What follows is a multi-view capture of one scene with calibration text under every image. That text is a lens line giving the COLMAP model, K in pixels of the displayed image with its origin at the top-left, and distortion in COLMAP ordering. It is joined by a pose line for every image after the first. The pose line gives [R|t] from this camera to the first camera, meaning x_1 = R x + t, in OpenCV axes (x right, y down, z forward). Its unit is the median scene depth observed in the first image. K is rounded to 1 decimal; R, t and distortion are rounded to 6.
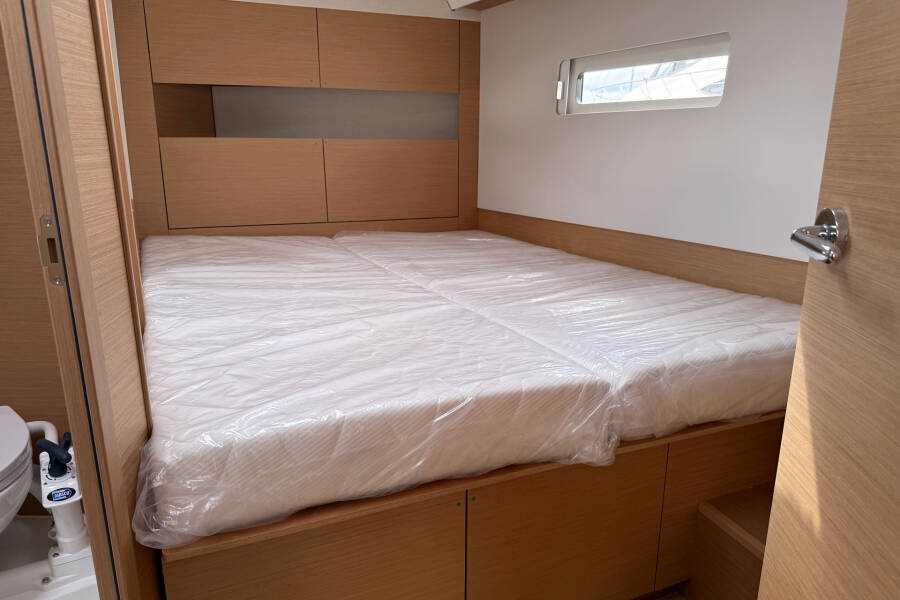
lens RADIAL K [[629.9, 0, 450.0], [0, 629.9, 300.0], [0, 0, 1]] dist [0.082191, -0.114786]
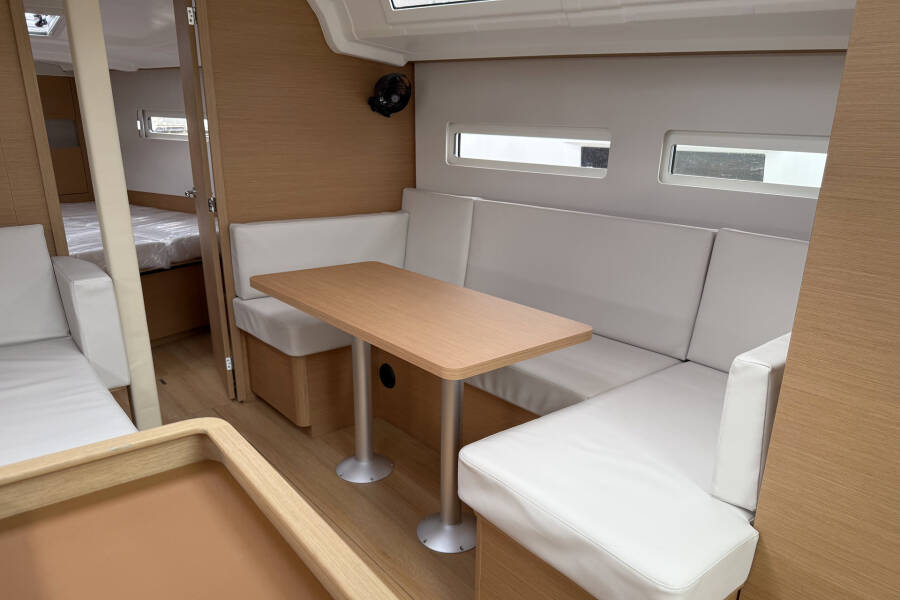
lens RADIAL K [[616.7, 0, 449.5], [0, 616.7, 318.5], [0, 0, 1]] dist [0.081483, -0.092617]
pose [[0.844591, -0.155779, 0.512250, -0.103617], [0.114158, 0.987132, 0.111973, 0.152674], [-0.523101, -0.036094, 0.851506, -1.185298]]
